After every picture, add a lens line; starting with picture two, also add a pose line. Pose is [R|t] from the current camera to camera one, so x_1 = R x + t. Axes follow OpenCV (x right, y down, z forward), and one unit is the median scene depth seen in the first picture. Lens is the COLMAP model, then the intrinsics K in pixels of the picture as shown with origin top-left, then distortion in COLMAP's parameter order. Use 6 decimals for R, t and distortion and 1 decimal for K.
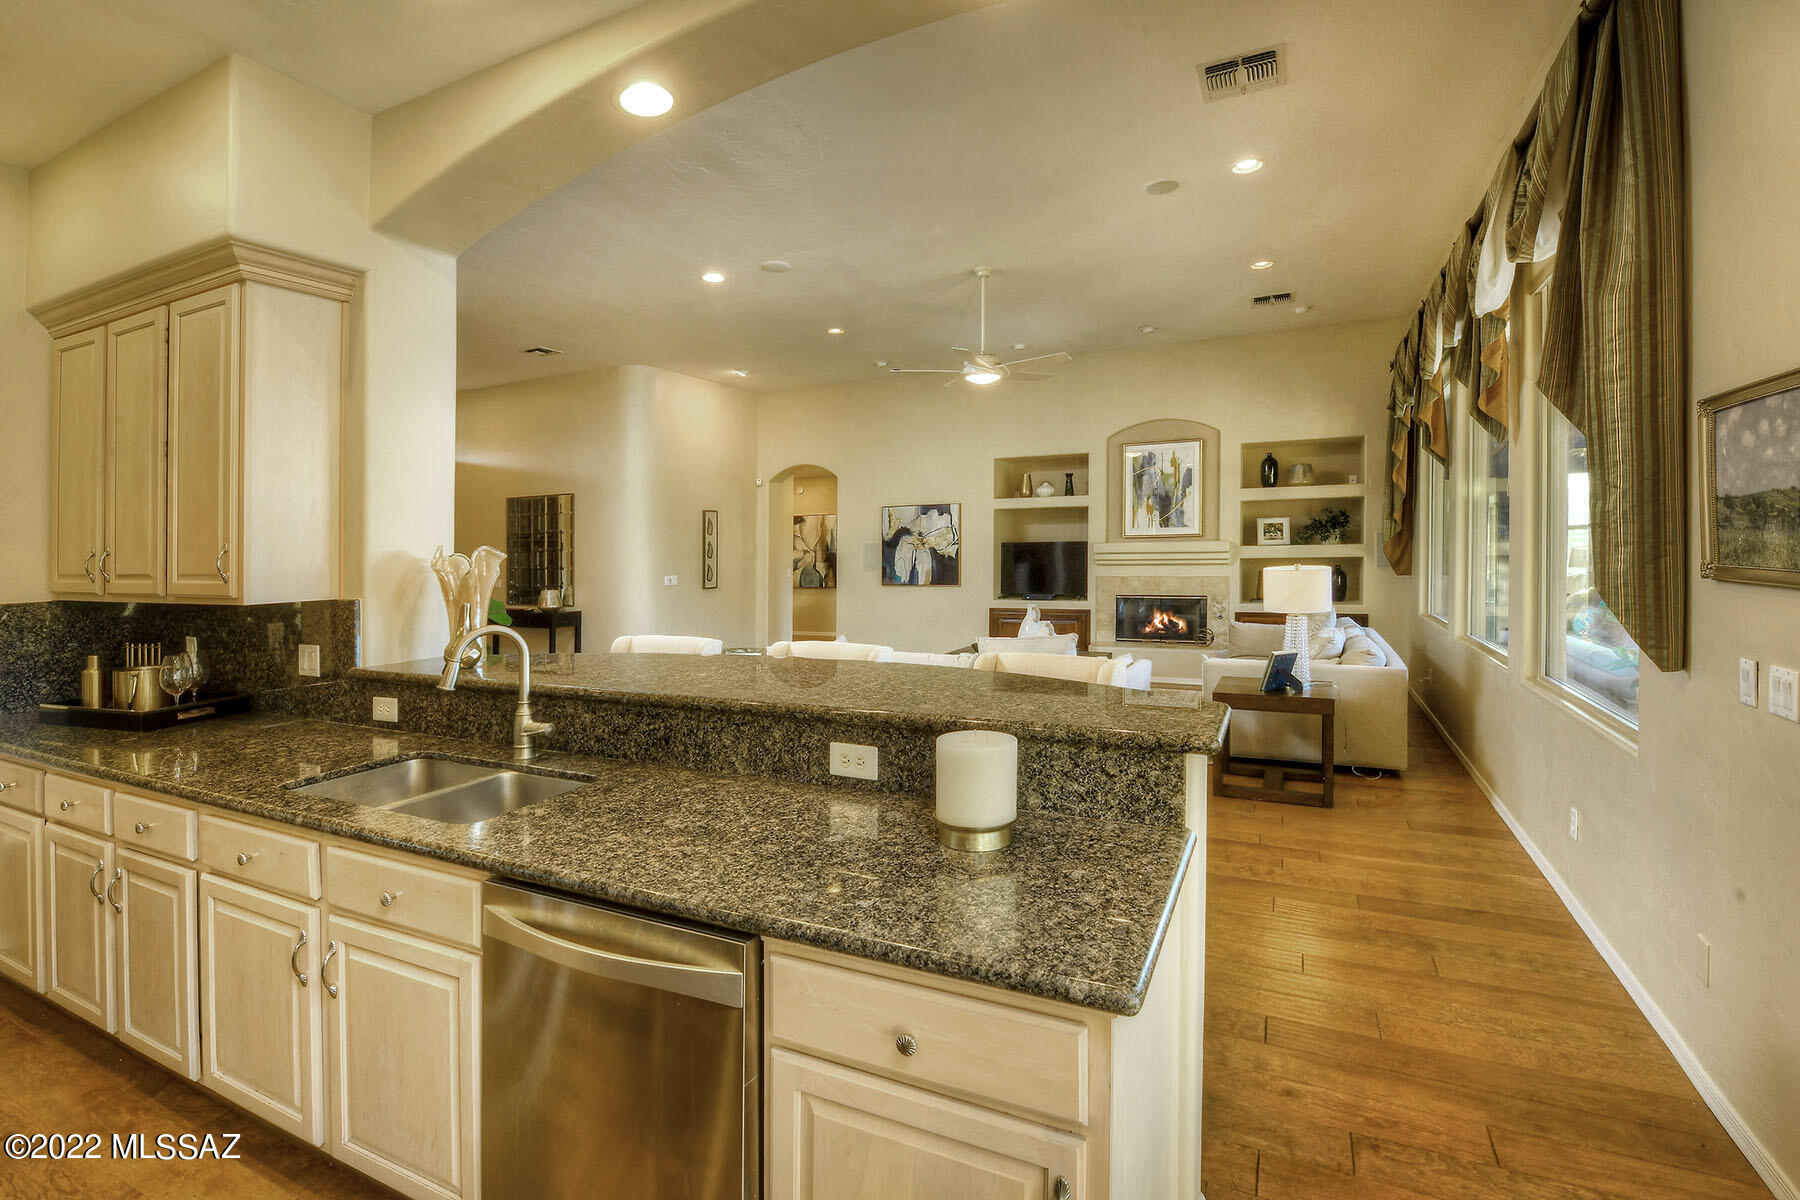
lens RADIAL K [[867.5, 0, 868.7], [0, 867.5, 562.6], [0, 0, 1]] dist [-0.014972, -0.003128]
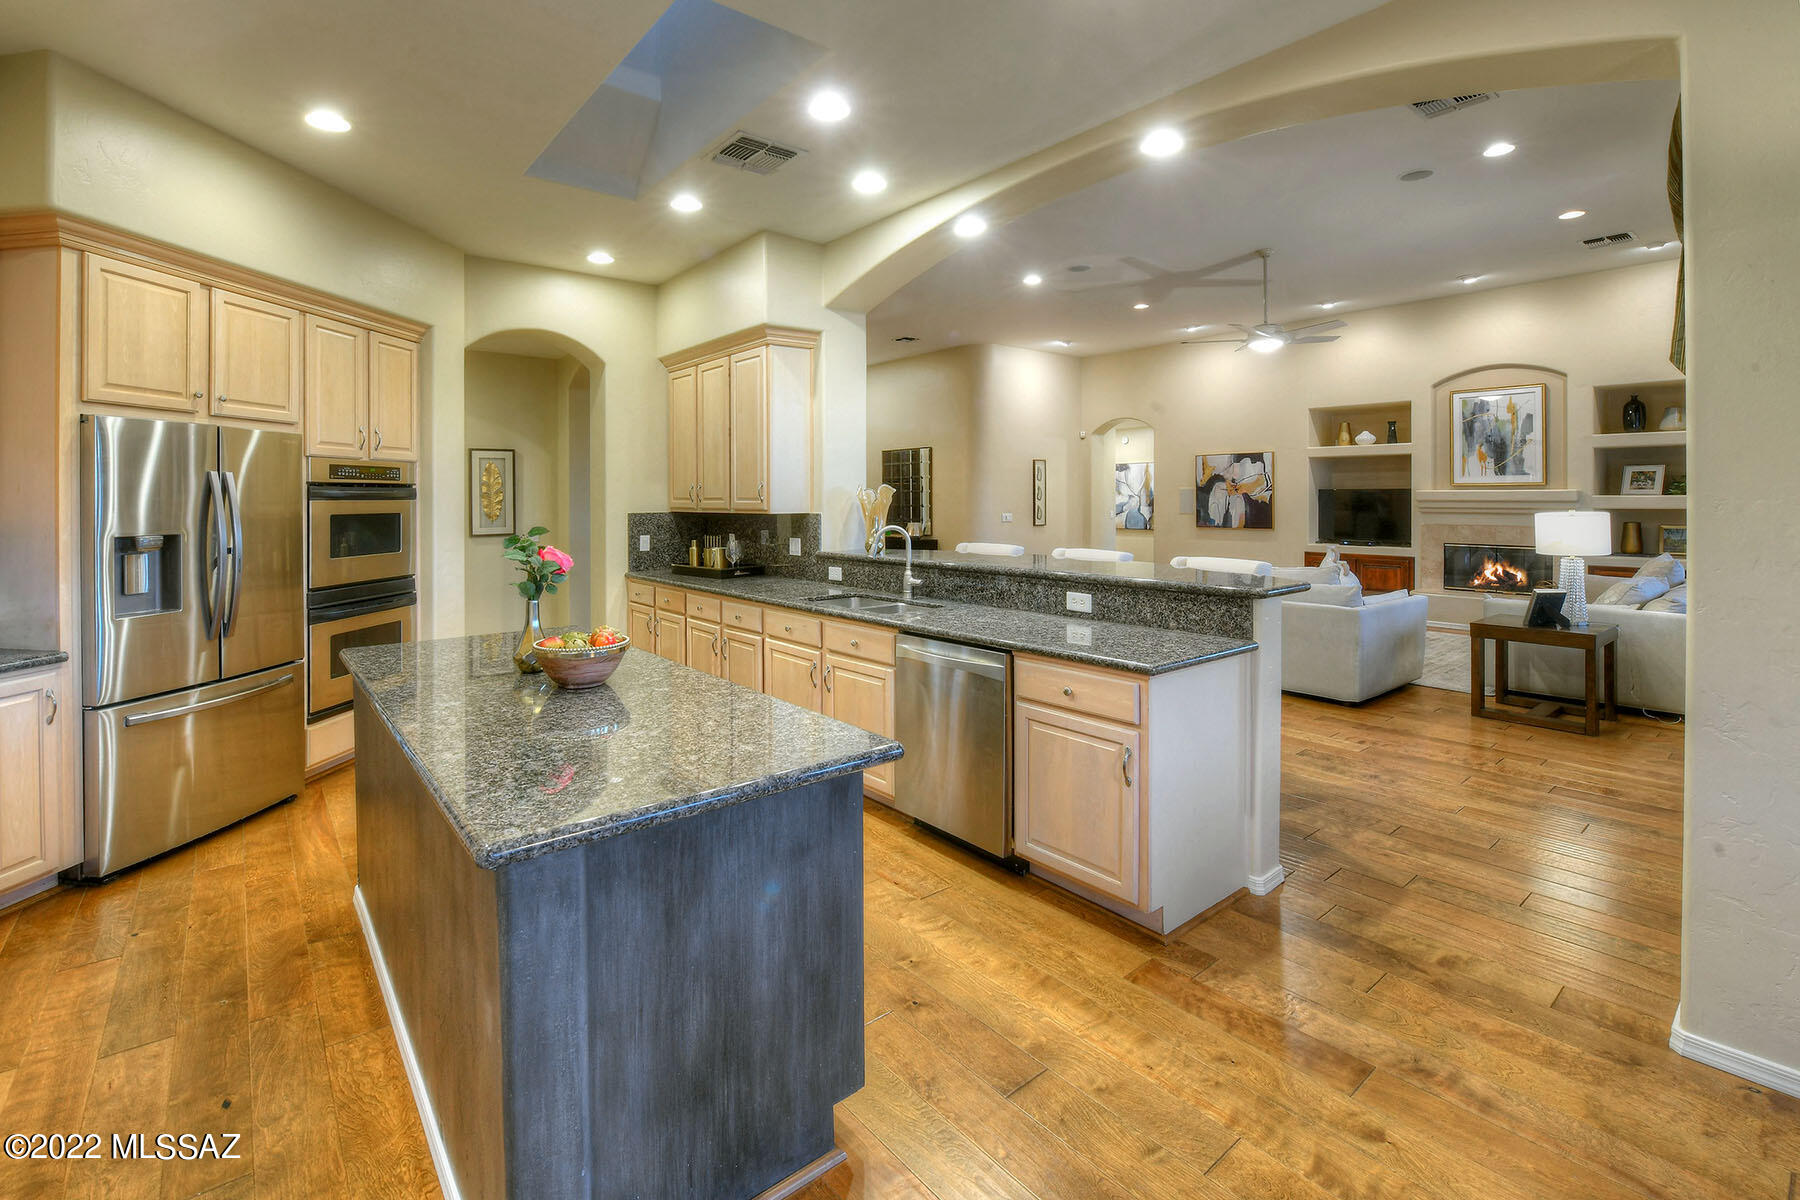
lens RADIAL K [[867.5, 0, 890.2], [0, 867.5, 449.7], [0, 0, 1]] dist [-0.014972, -0.003128]
pose [[0.932465, -0.006488, -0.361201, 0.132243], [-0.018021, 0.997759, -0.064443, 0.015310], [0.360810, 0.066600, 0.930258, -0.422052]]
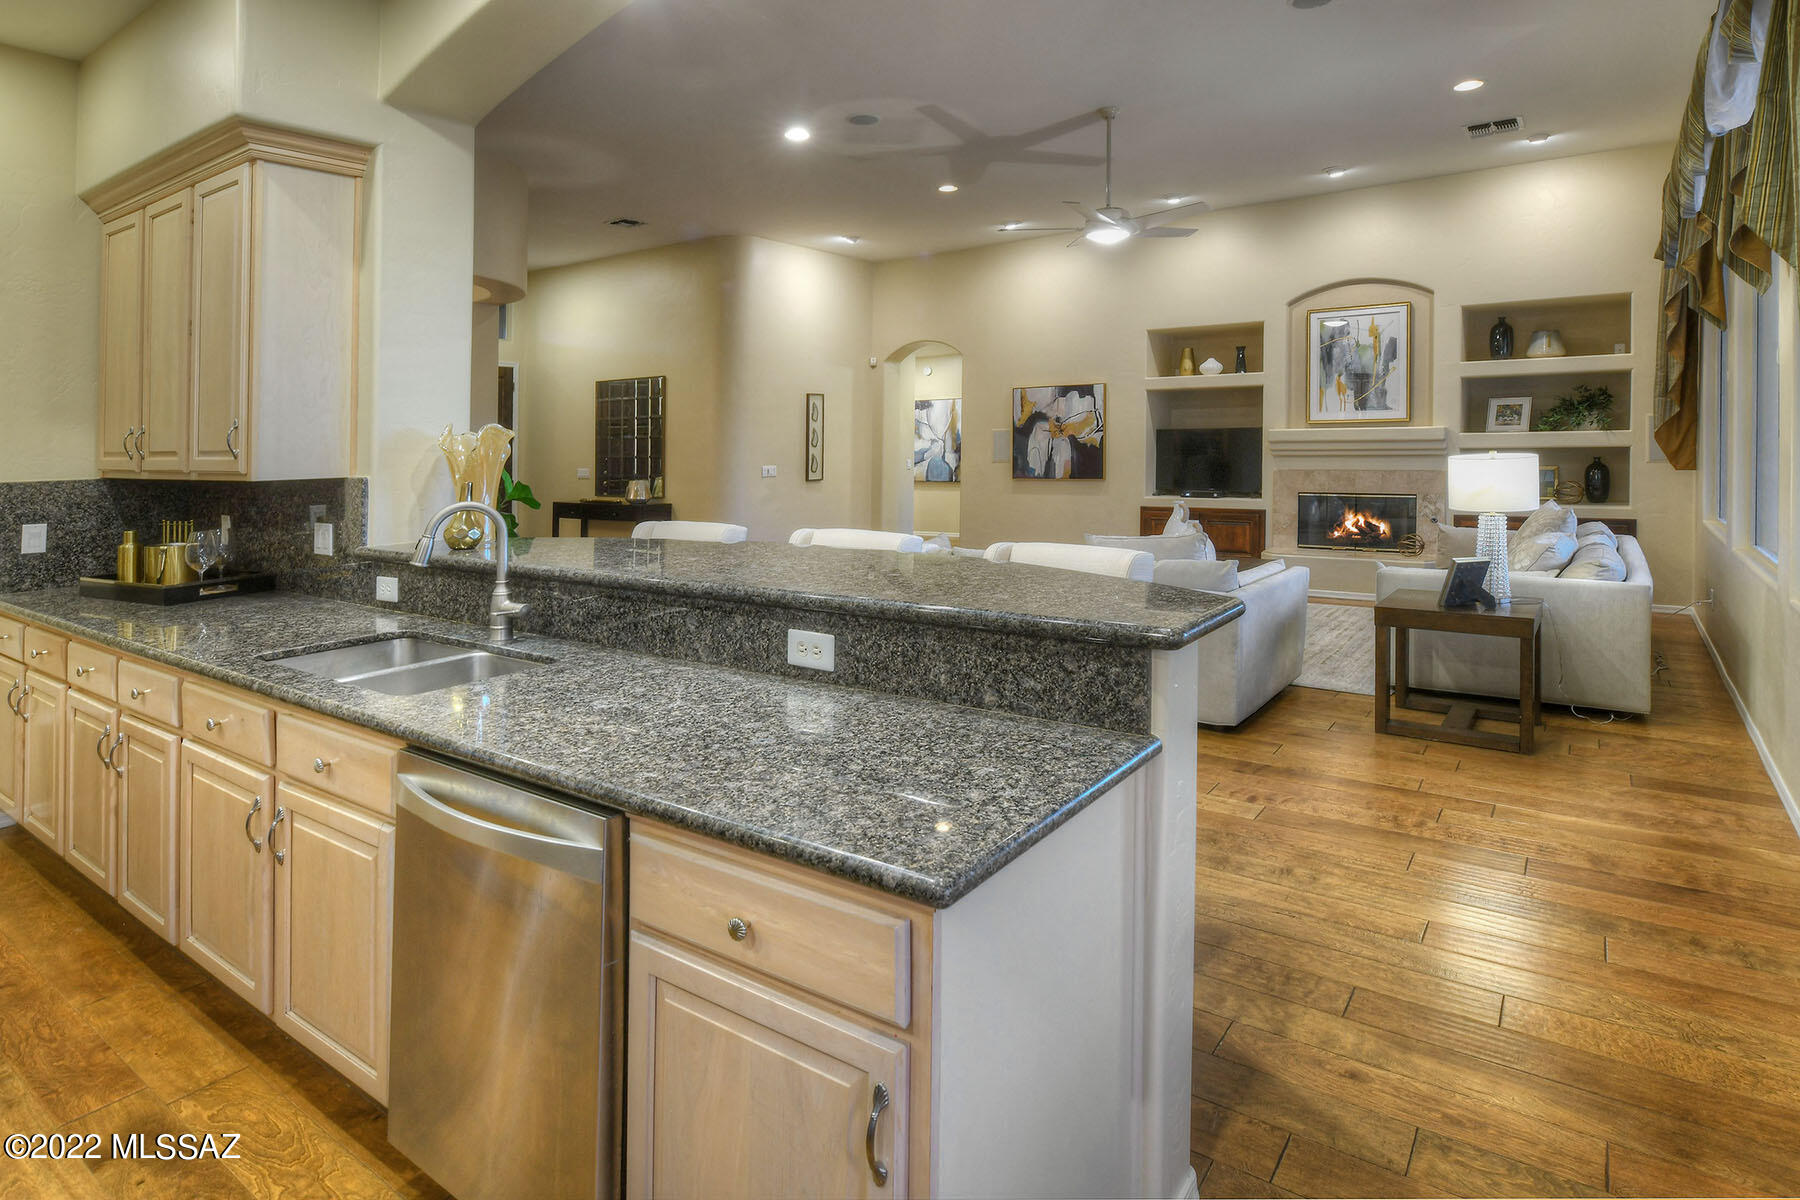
lens RADIAL K [[995.9, 0, 873.9], [0, 995.9, 443.0], [0, 0, 1]] dist [-0.004429, -0.003017]
pose [[0.986547, 0.000084, -0.163475, 0.107221], [-0.002309, 0.999907, -0.013419, 0.011020], [0.163459, 0.013616, 0.986456, -0.018247]]
